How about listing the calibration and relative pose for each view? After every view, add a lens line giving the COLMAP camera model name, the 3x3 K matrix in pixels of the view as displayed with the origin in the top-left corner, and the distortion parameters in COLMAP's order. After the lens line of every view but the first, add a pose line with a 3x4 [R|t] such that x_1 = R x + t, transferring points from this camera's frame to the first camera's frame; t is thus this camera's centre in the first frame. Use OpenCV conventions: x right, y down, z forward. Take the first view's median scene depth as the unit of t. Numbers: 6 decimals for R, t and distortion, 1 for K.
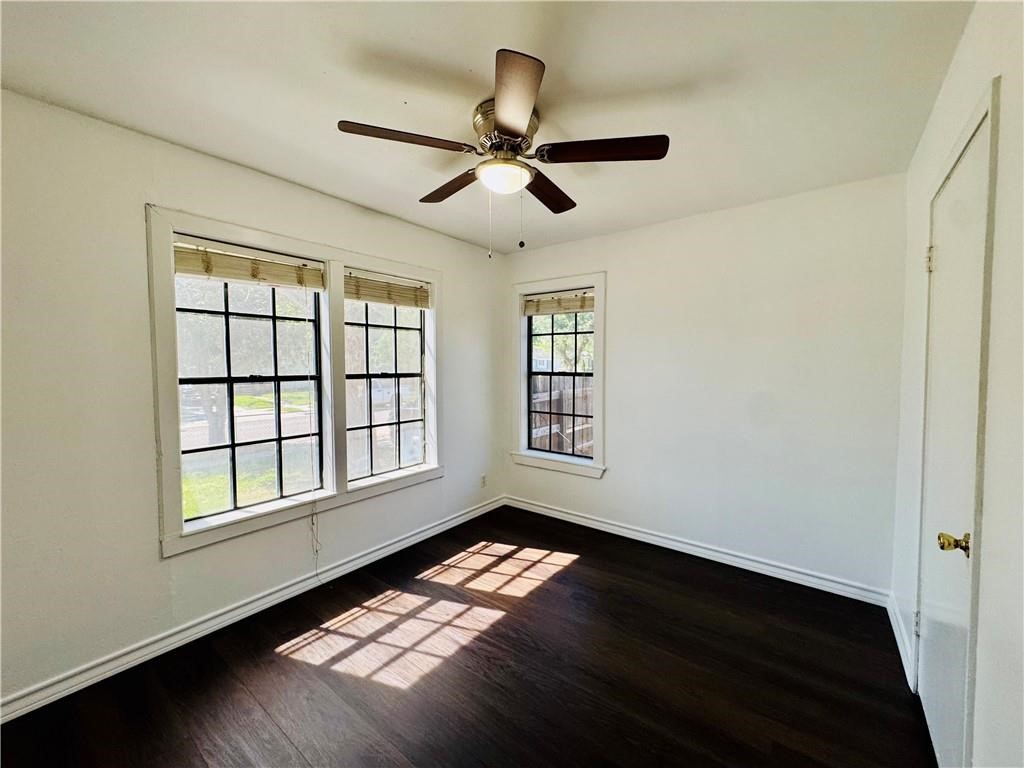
lens RADIAL K [[415.9, 0, 512.0], [0, 415.9, 384.0], [0, 0, 1]] dist [0.000306, -0.000019]
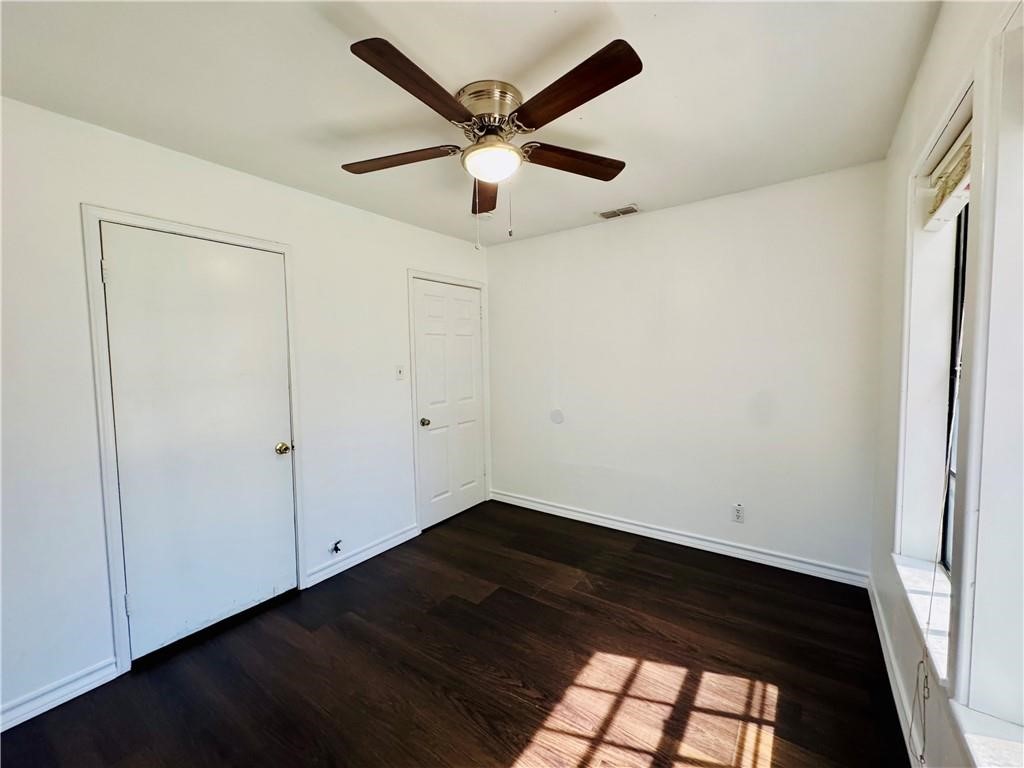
lens RADIAL K [[410.8, 0, 512.0], [0, 410.8, 384.0], [0, 0, 1]] dist [-0.001854, -0.000202]
pose [[-0.999506, 0.025024, -0.019008, -0.021660], [0.023052, 0.994947, 0.097718, -0.056515], [0.021357, 0.097231, -0.995033, 1.401513]]
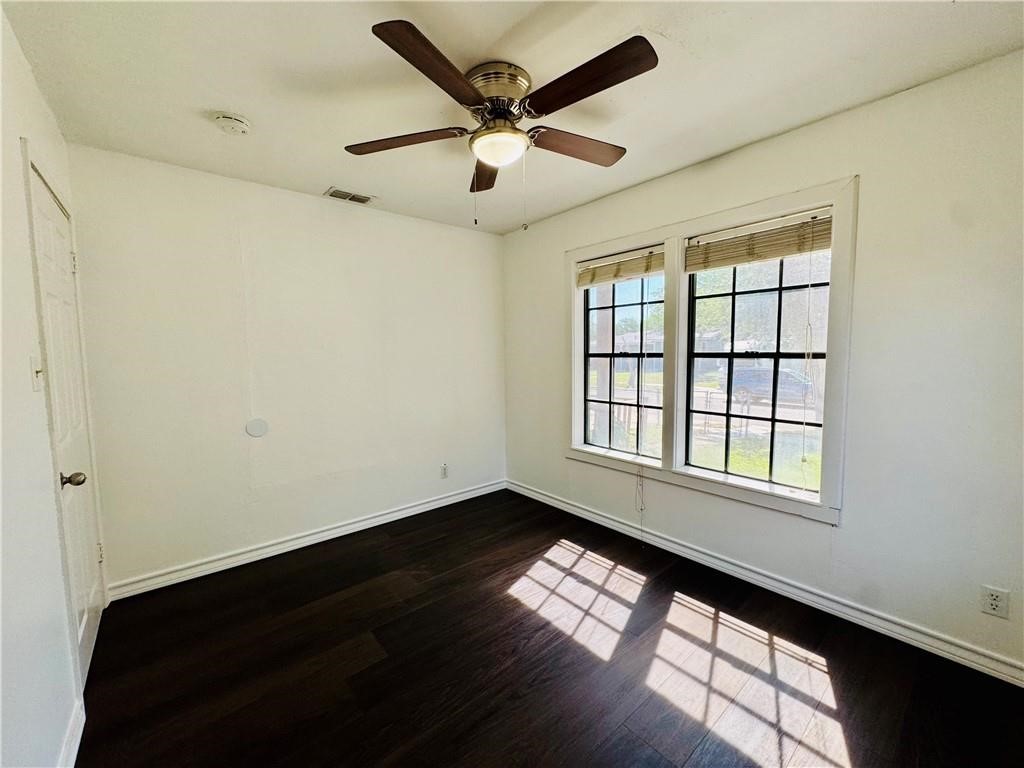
lens RADIAL K [[415.9, 0, 512.0], [0, 415.9, 384.0], [0, 0, 1]] dist [0.000306, -0.000019]
pose [[-0.221216, 0.092200, -0.970857, 0.676007], [-0.023146, 0.994744, 0.099742, -0.040821], [0.974950, 0.044536, -0.217920, 0.890927]]
